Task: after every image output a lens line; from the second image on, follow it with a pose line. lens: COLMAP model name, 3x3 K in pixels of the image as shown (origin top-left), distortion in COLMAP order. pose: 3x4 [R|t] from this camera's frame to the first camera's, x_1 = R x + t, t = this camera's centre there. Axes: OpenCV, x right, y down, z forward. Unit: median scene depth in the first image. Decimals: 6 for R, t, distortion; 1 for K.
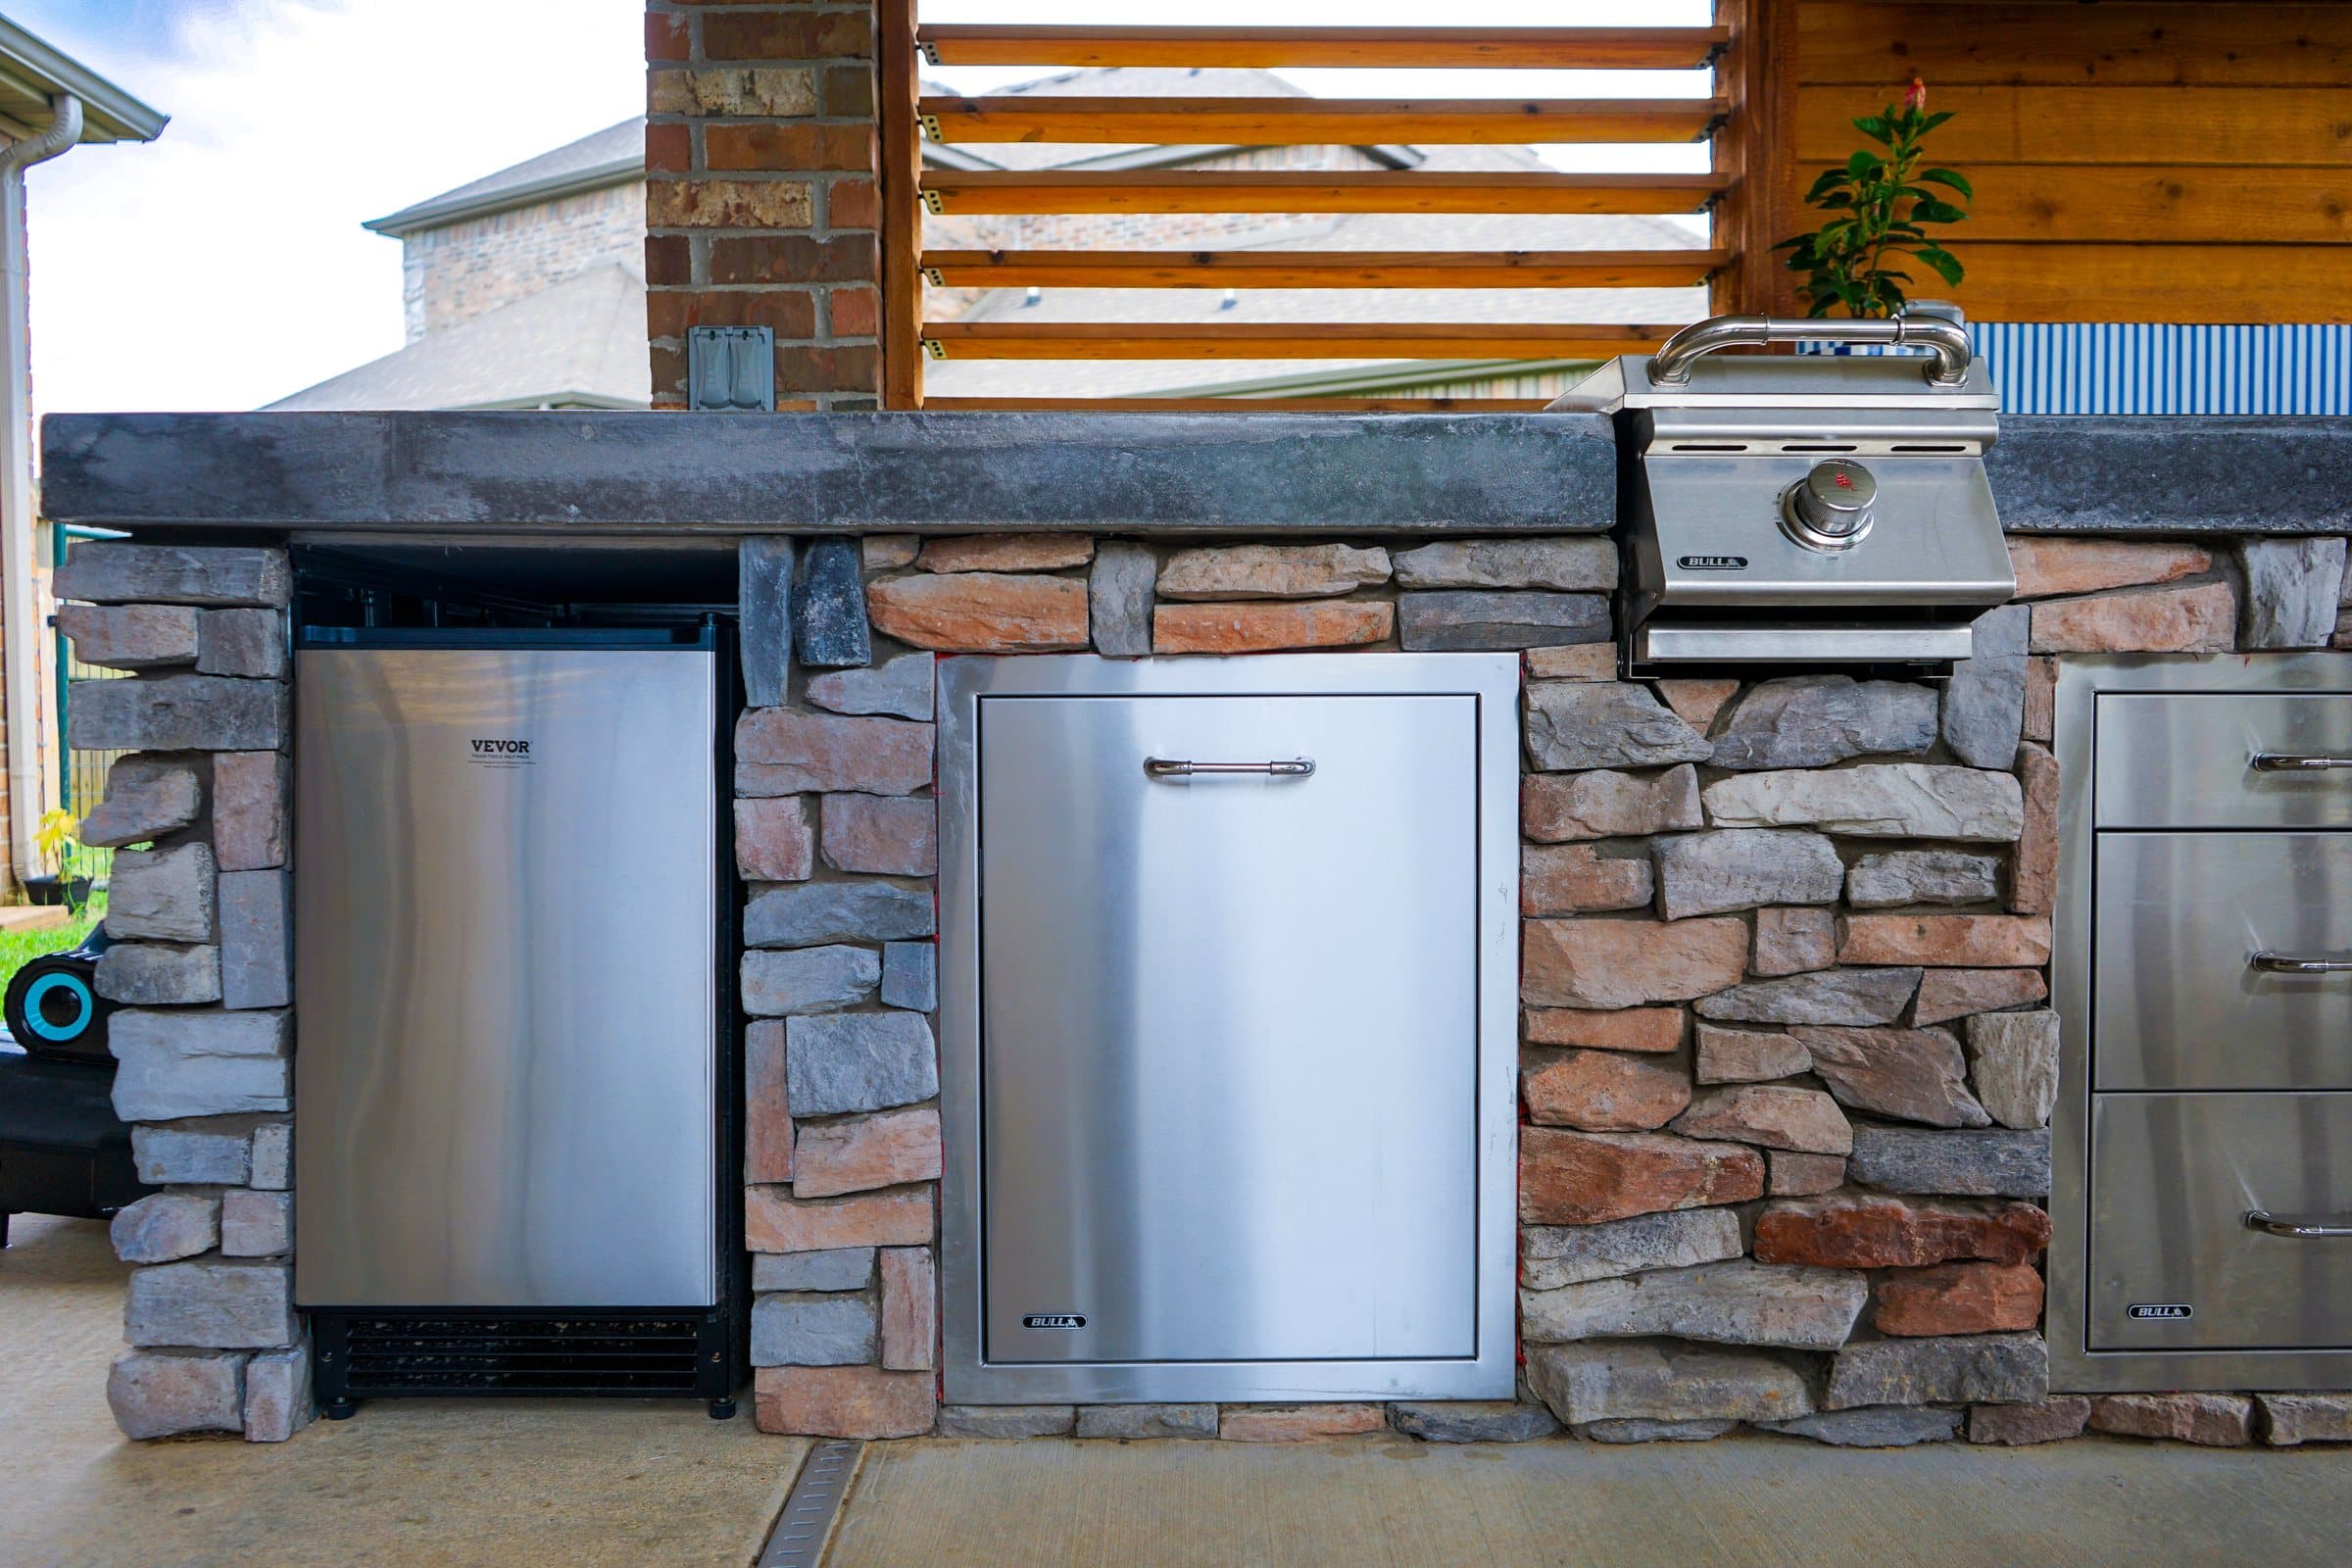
lens RADIAL K [[1911.5, 0, 1175.8], [0, 1911.5, 784.6], [0, 0, 1]] dist [-0.024687, 0.018399]
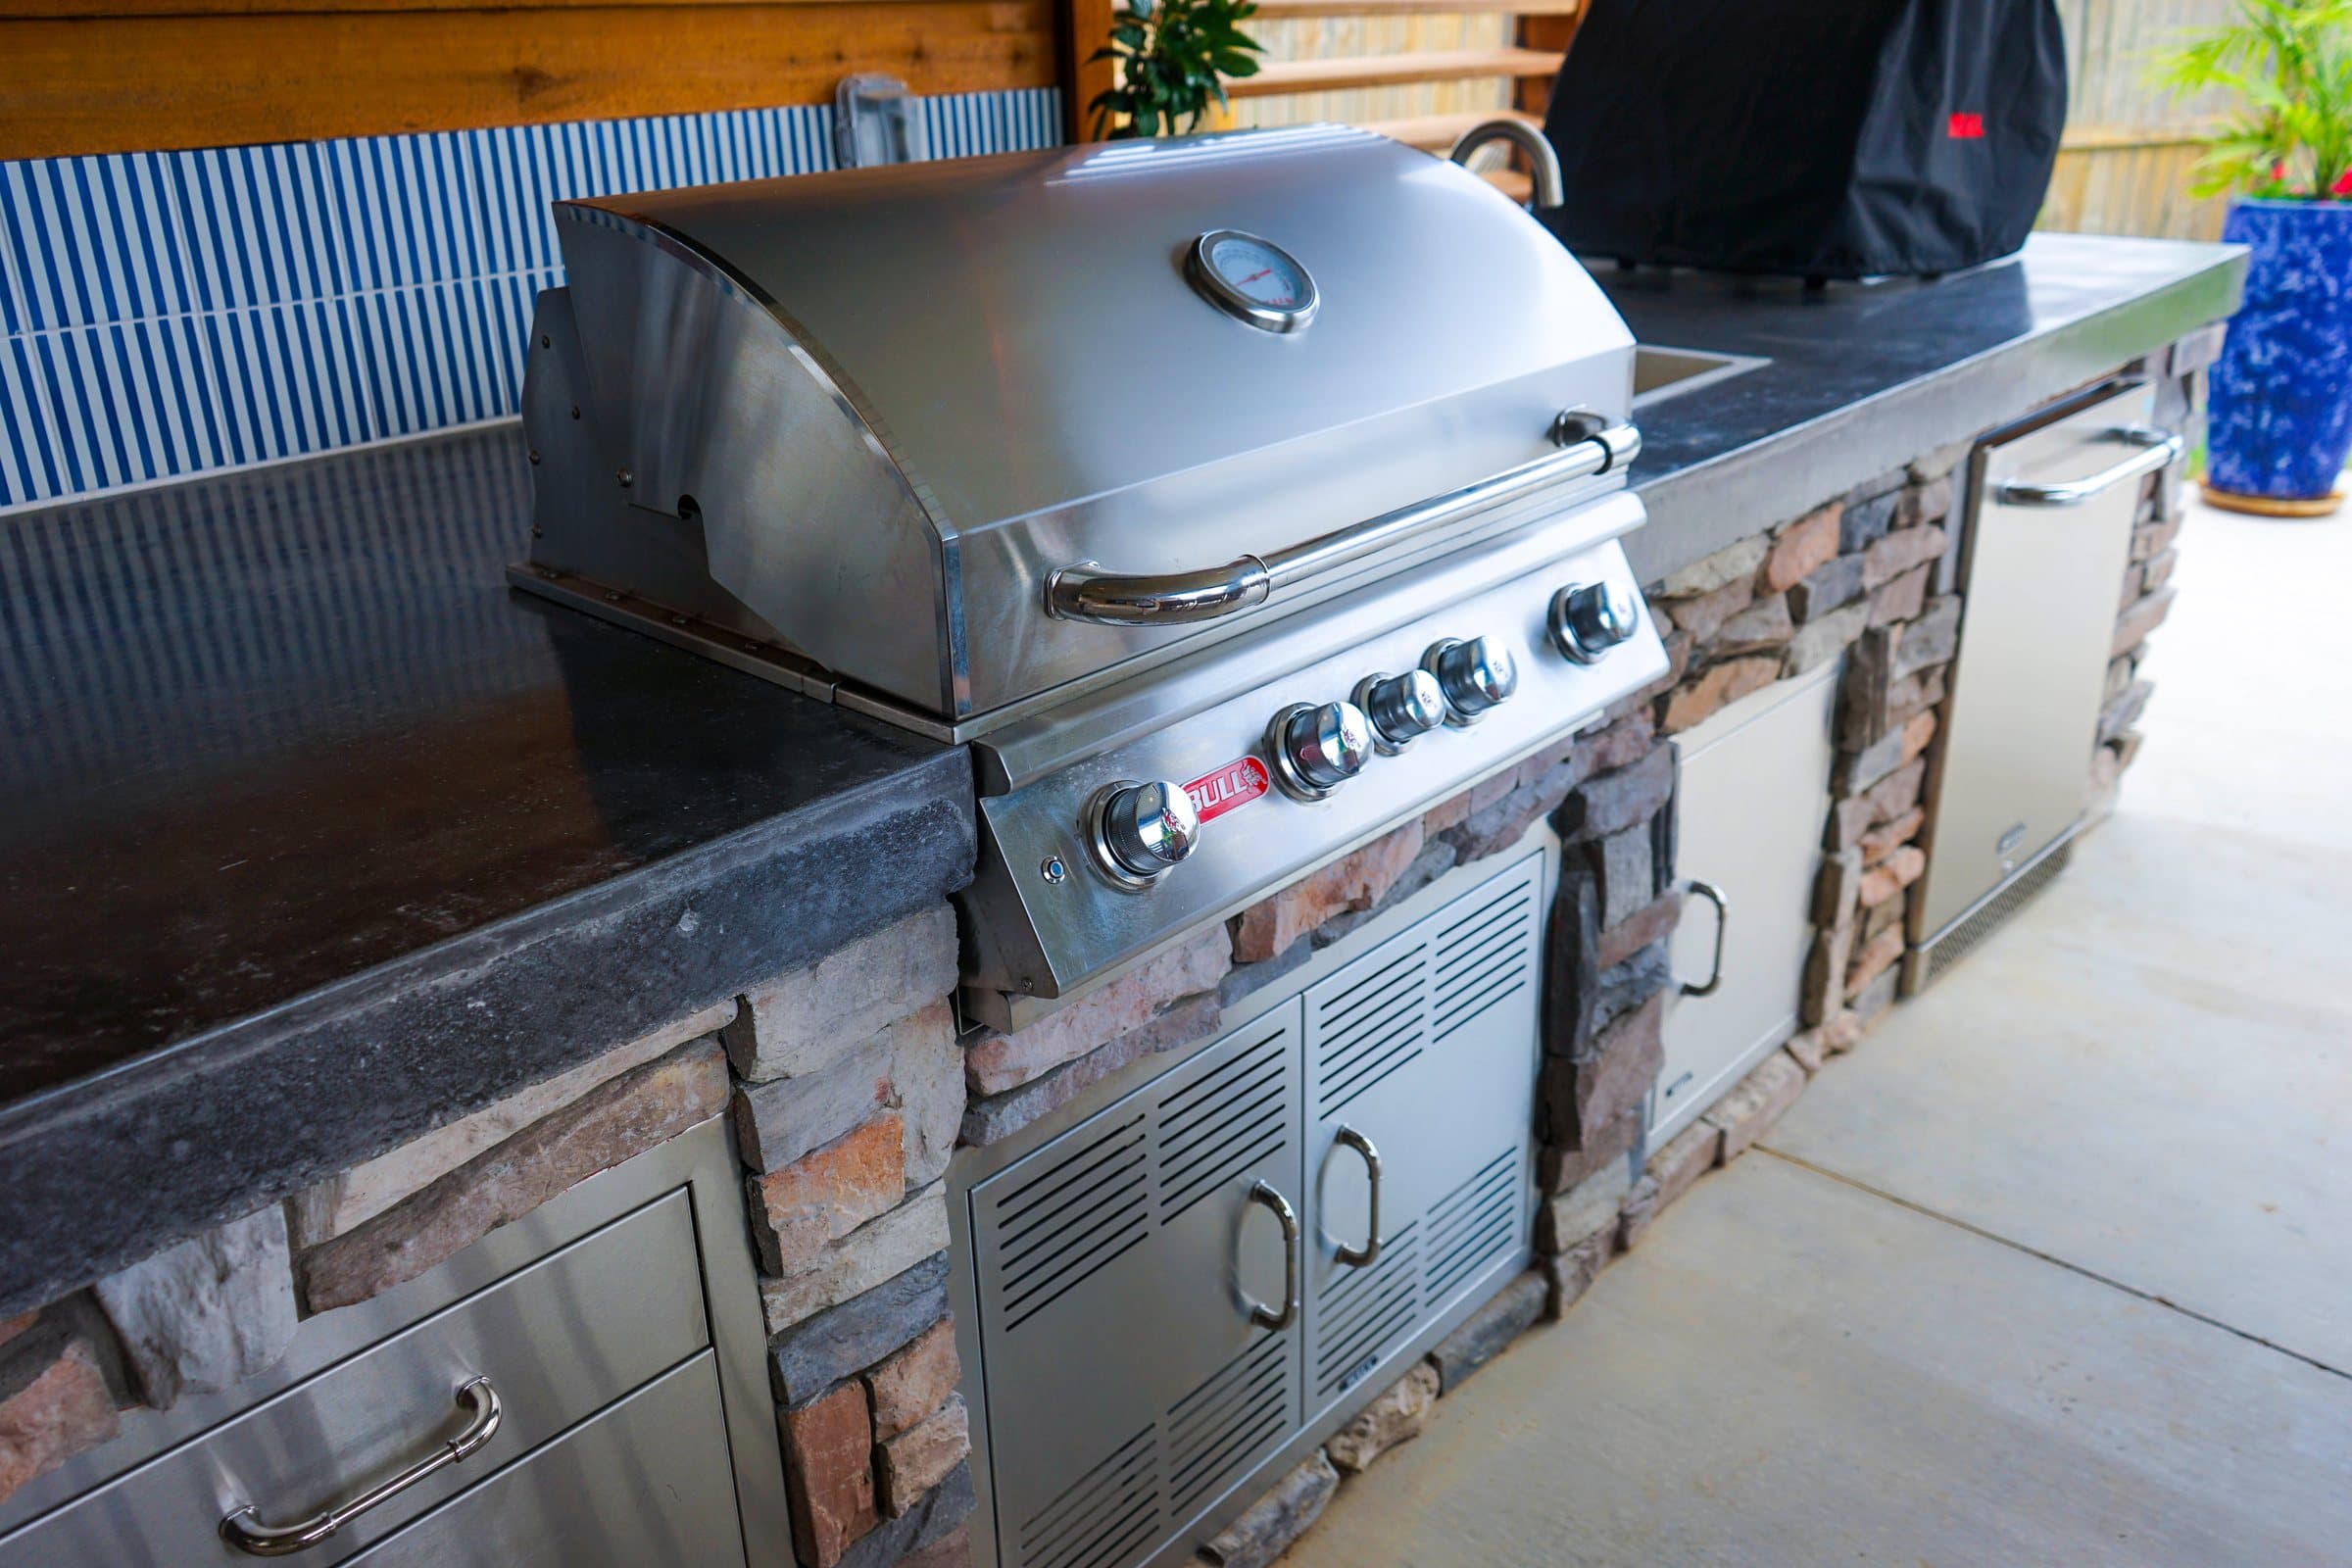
lens RADIAL K [[1911.5, 0, 1178.2], [0, 1911.5, 781.4], [0, 0, 1]] dist [-0.024687, 0.018399]
pose [[0.699233, -0.287089, 0.654716, 0.285410], [0.043609, 0.931247, 0.361771, -0.261416], [-0.713562, -0.224410, 0.663678, 0.286307]]
